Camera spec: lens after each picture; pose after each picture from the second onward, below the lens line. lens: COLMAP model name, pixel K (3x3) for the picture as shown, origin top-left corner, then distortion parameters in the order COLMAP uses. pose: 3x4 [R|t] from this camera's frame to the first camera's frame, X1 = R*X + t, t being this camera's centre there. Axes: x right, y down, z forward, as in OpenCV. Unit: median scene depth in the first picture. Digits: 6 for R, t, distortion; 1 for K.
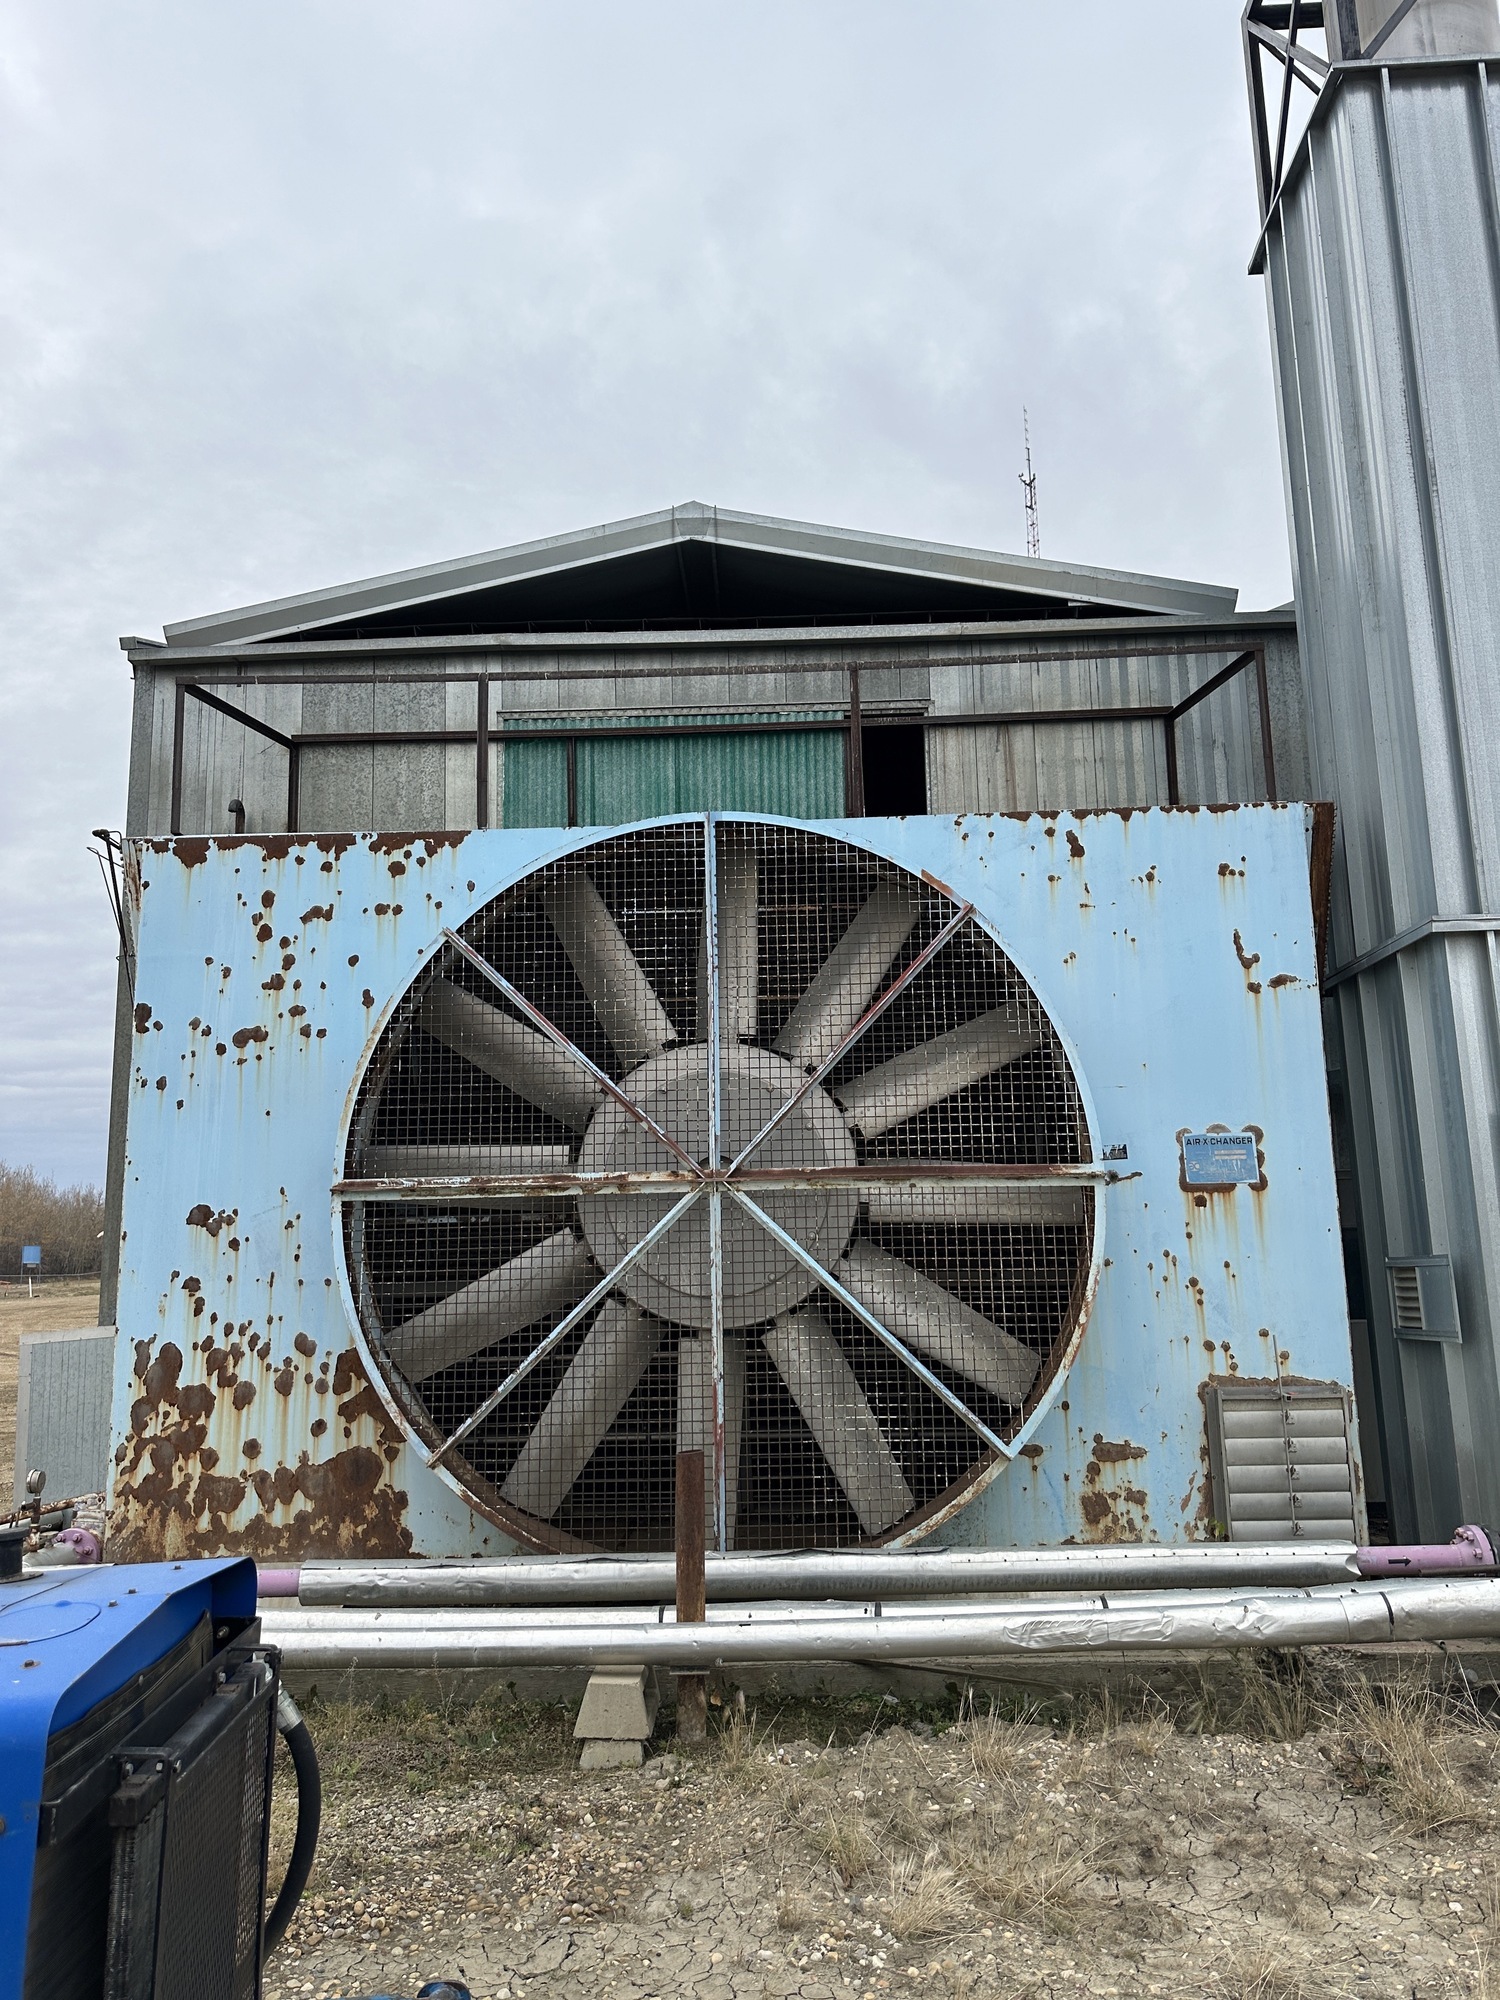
lens RADIAL K [[1451.0, 0, 749.7], [0, 1451.0, 990.0], [0, 0, 1]] dist [0.202322, -0.445566]
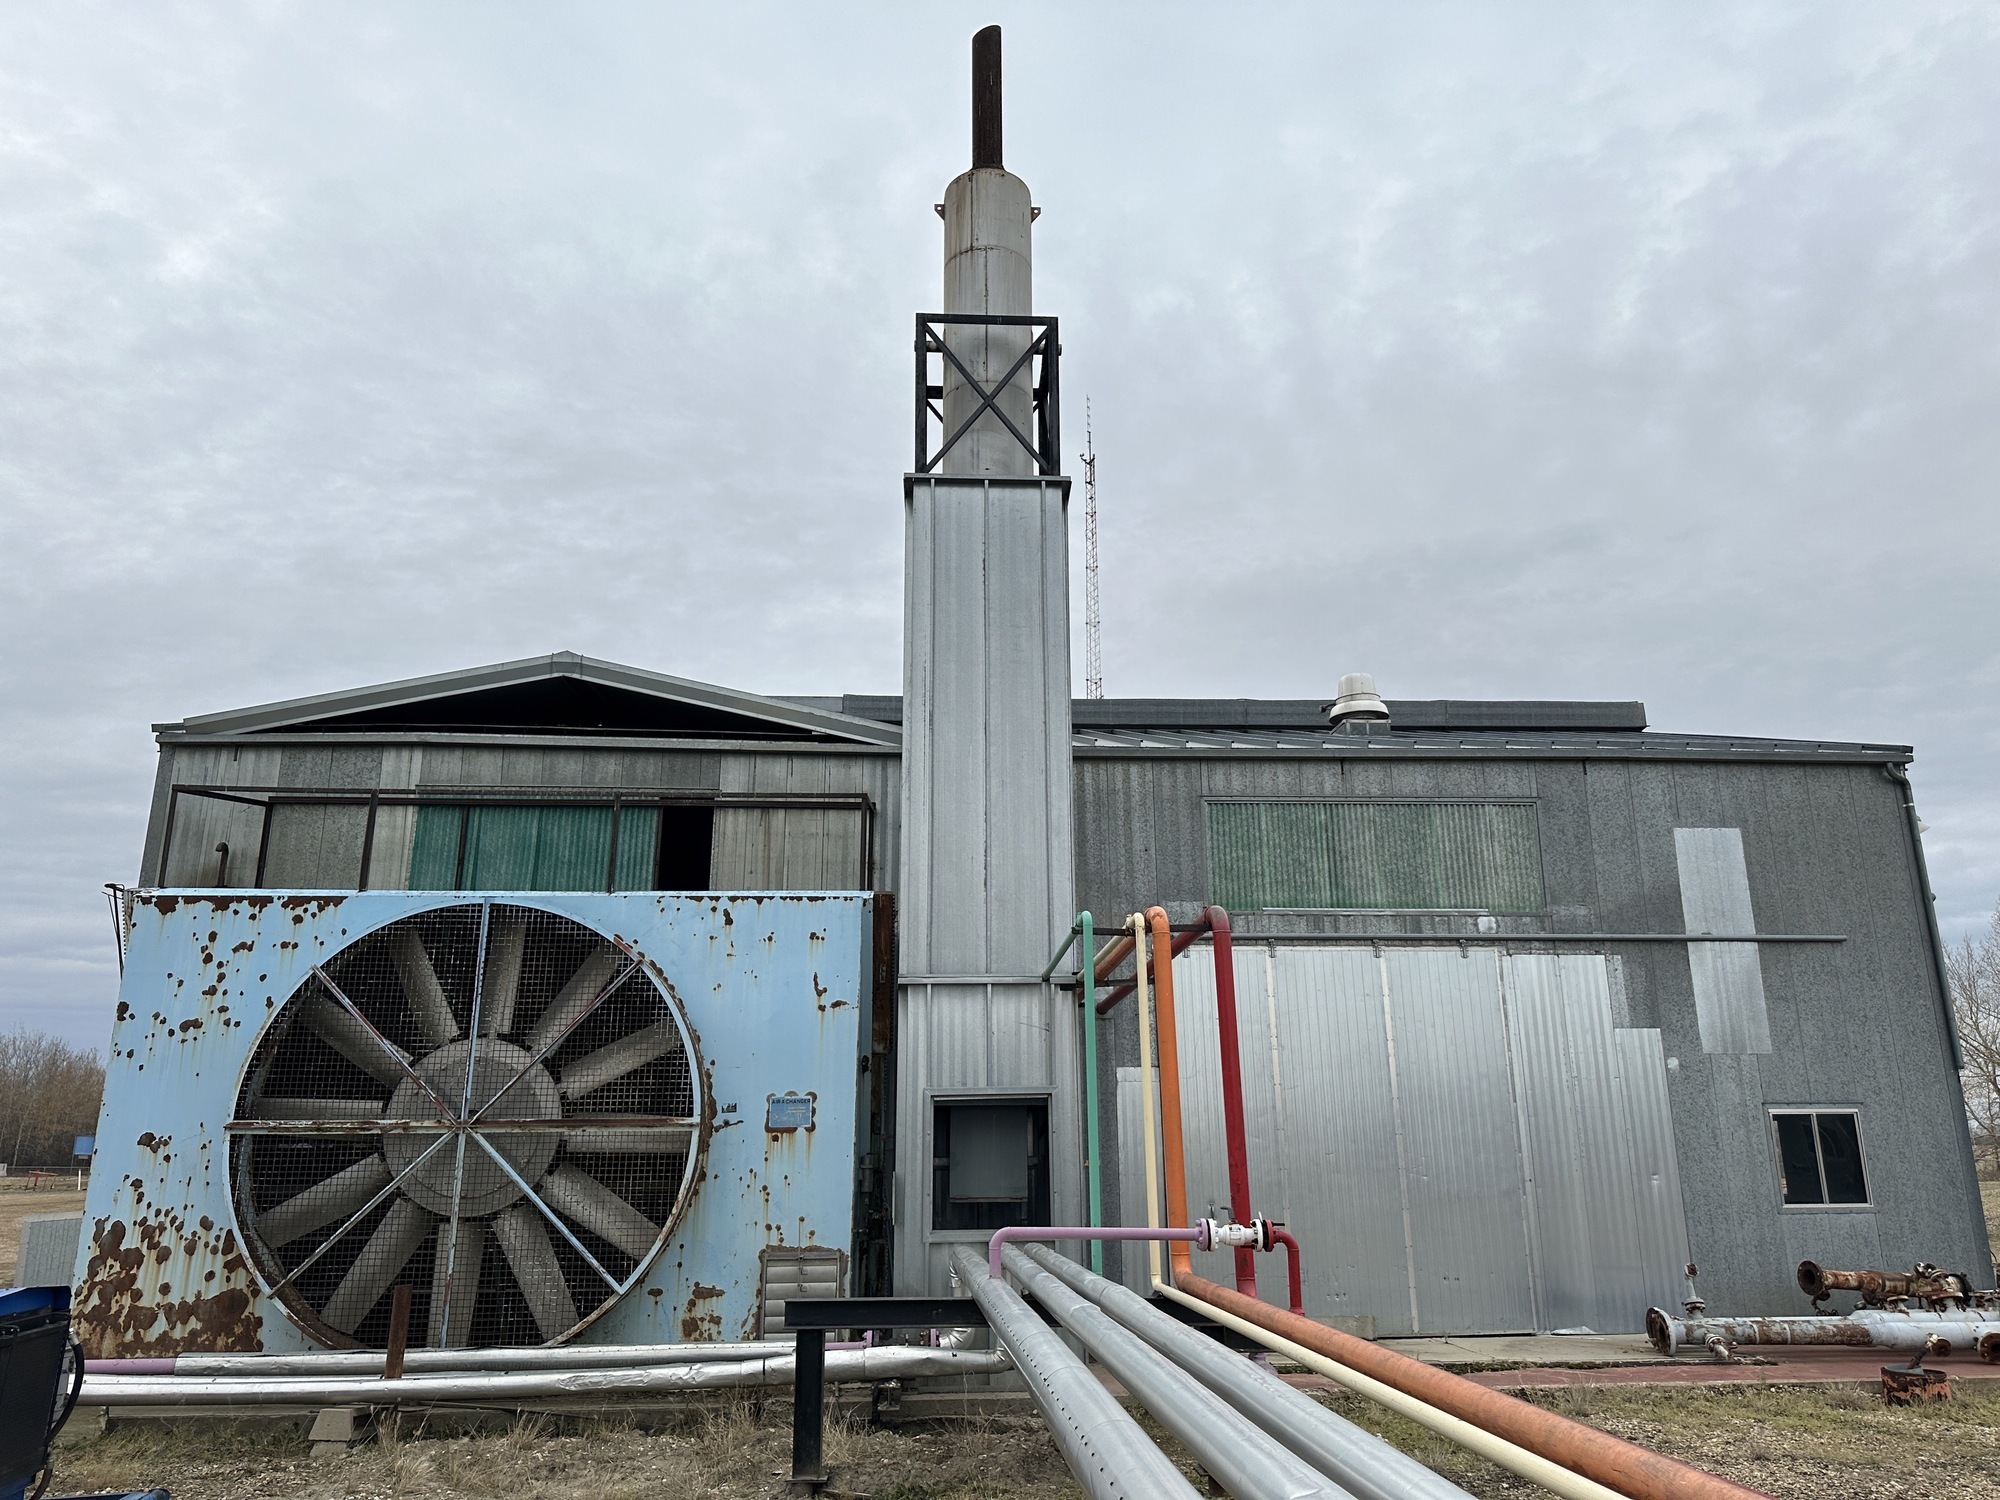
lens RADIAL K [[1410.4, 0, 1000.0], [0, 1410.4, 750.0], [0, 0, 1]] dist [0.029101, -0.035704]
pose [[0.993910, 0.043596, 0.101208, 0.378793], [-0.032957, 0.993978, -0.104505, -0.138730], [-0.105155, 0.100533, 0.989361, -0.666804]]
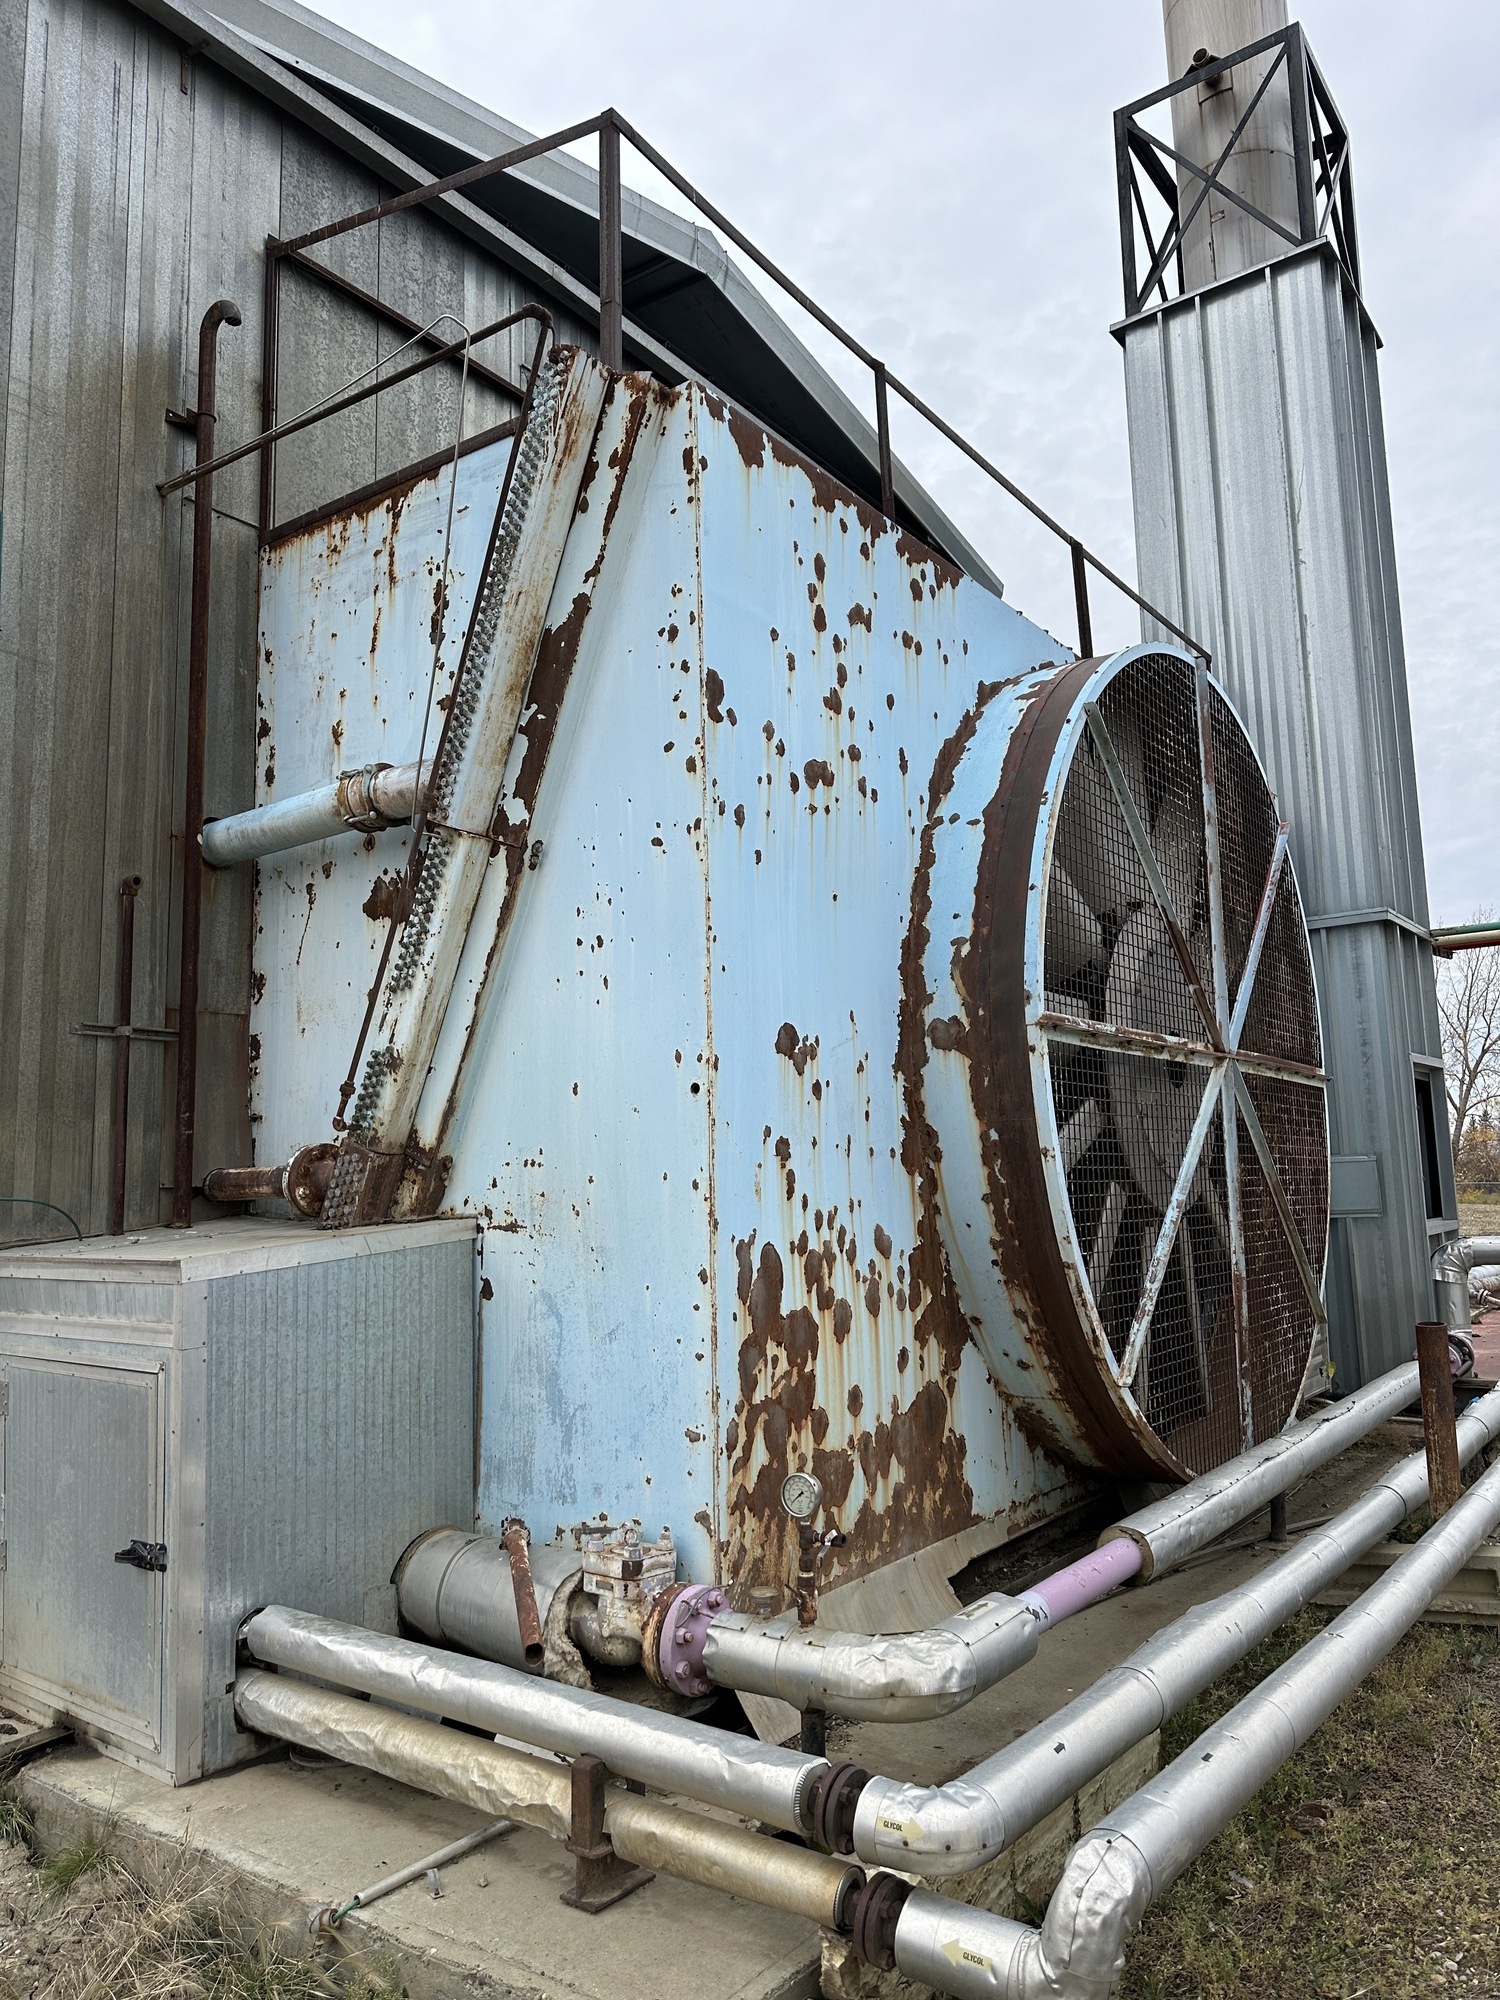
lens RADIAL K [[1387.8, 0, 750.0], [0, 1387.8, 1000.0], [0, 0, 1]] dist [0.161016, -0.223377]
pose [[0.559266, 0.116493, 0.820762, -0.884887], [-0.151158, 0.987809, -0.037204, 0.163855], [-0.815090, -0.103258, 0.570057, 0.699205]]
